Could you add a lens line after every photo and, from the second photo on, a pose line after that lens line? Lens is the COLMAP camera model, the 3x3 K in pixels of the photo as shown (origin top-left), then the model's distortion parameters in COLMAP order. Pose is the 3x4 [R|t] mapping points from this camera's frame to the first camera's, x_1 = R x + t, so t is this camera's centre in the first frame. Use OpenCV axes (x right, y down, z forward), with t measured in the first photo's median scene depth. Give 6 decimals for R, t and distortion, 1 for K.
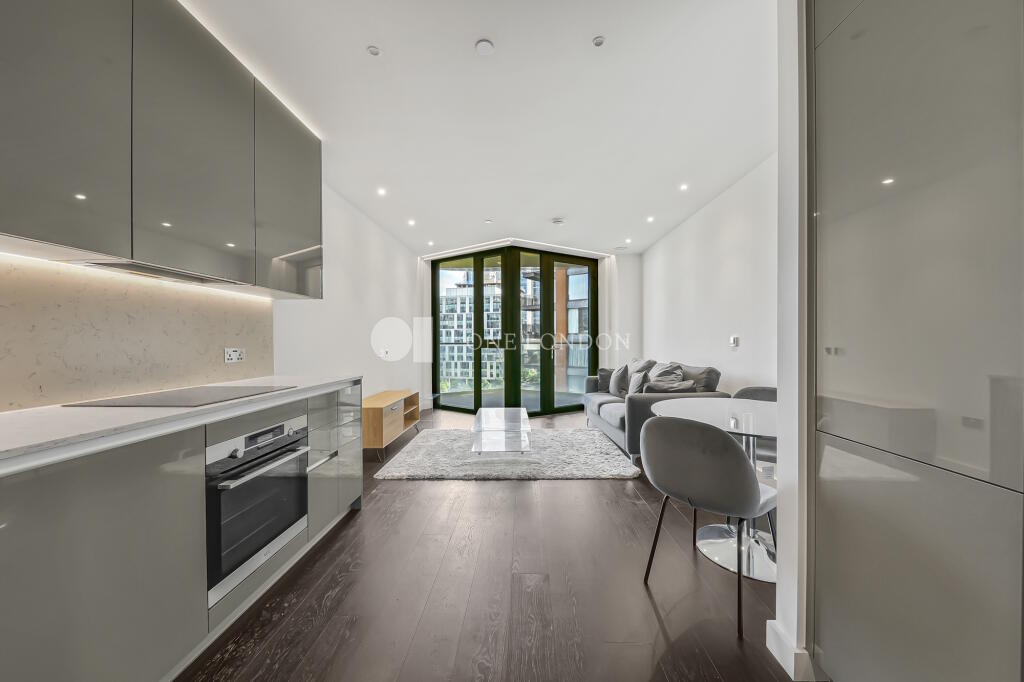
lens RADIAL K [[359.8, 0, 509.0], [0, 359.8, 339.6], [0, 0, 1]] dist [-0.000580, -0.001966]
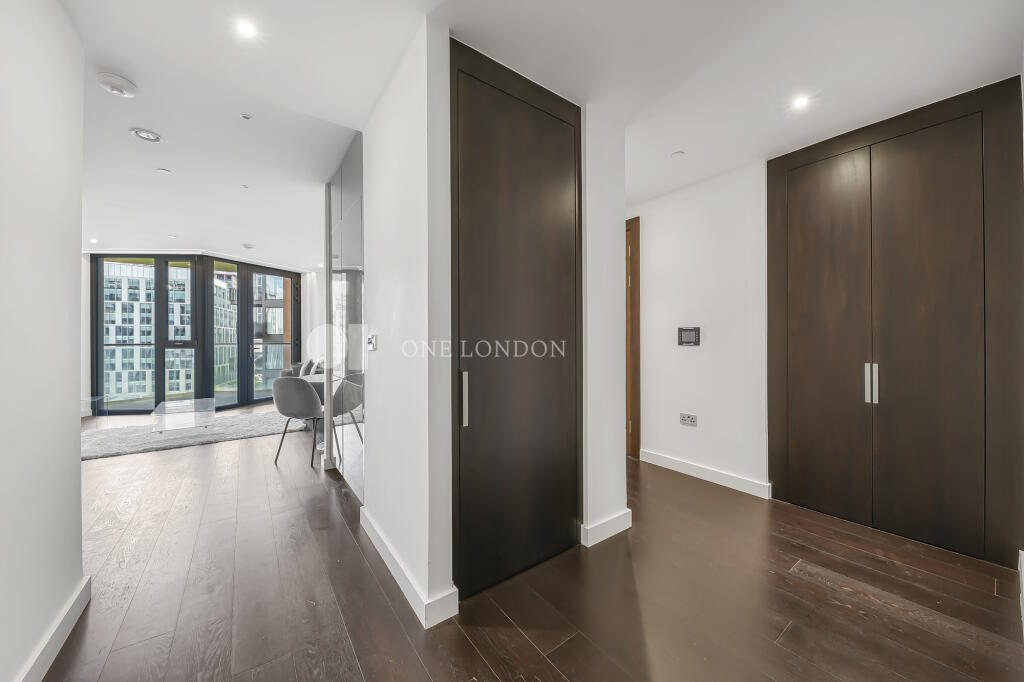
lens RADIAL K [[359.8, 0, 515.8], [0, 359.8, 342.3], [0, 0, 1]] dist [-0.000580, -0.001966]
pose [[0.771018, 0.002946, 0.636807, 0.036053], [-0.005283, 0.999984, 0.001770, 0.000300], [-0.636792, -0.004728, 0.771021, -0.360983]]
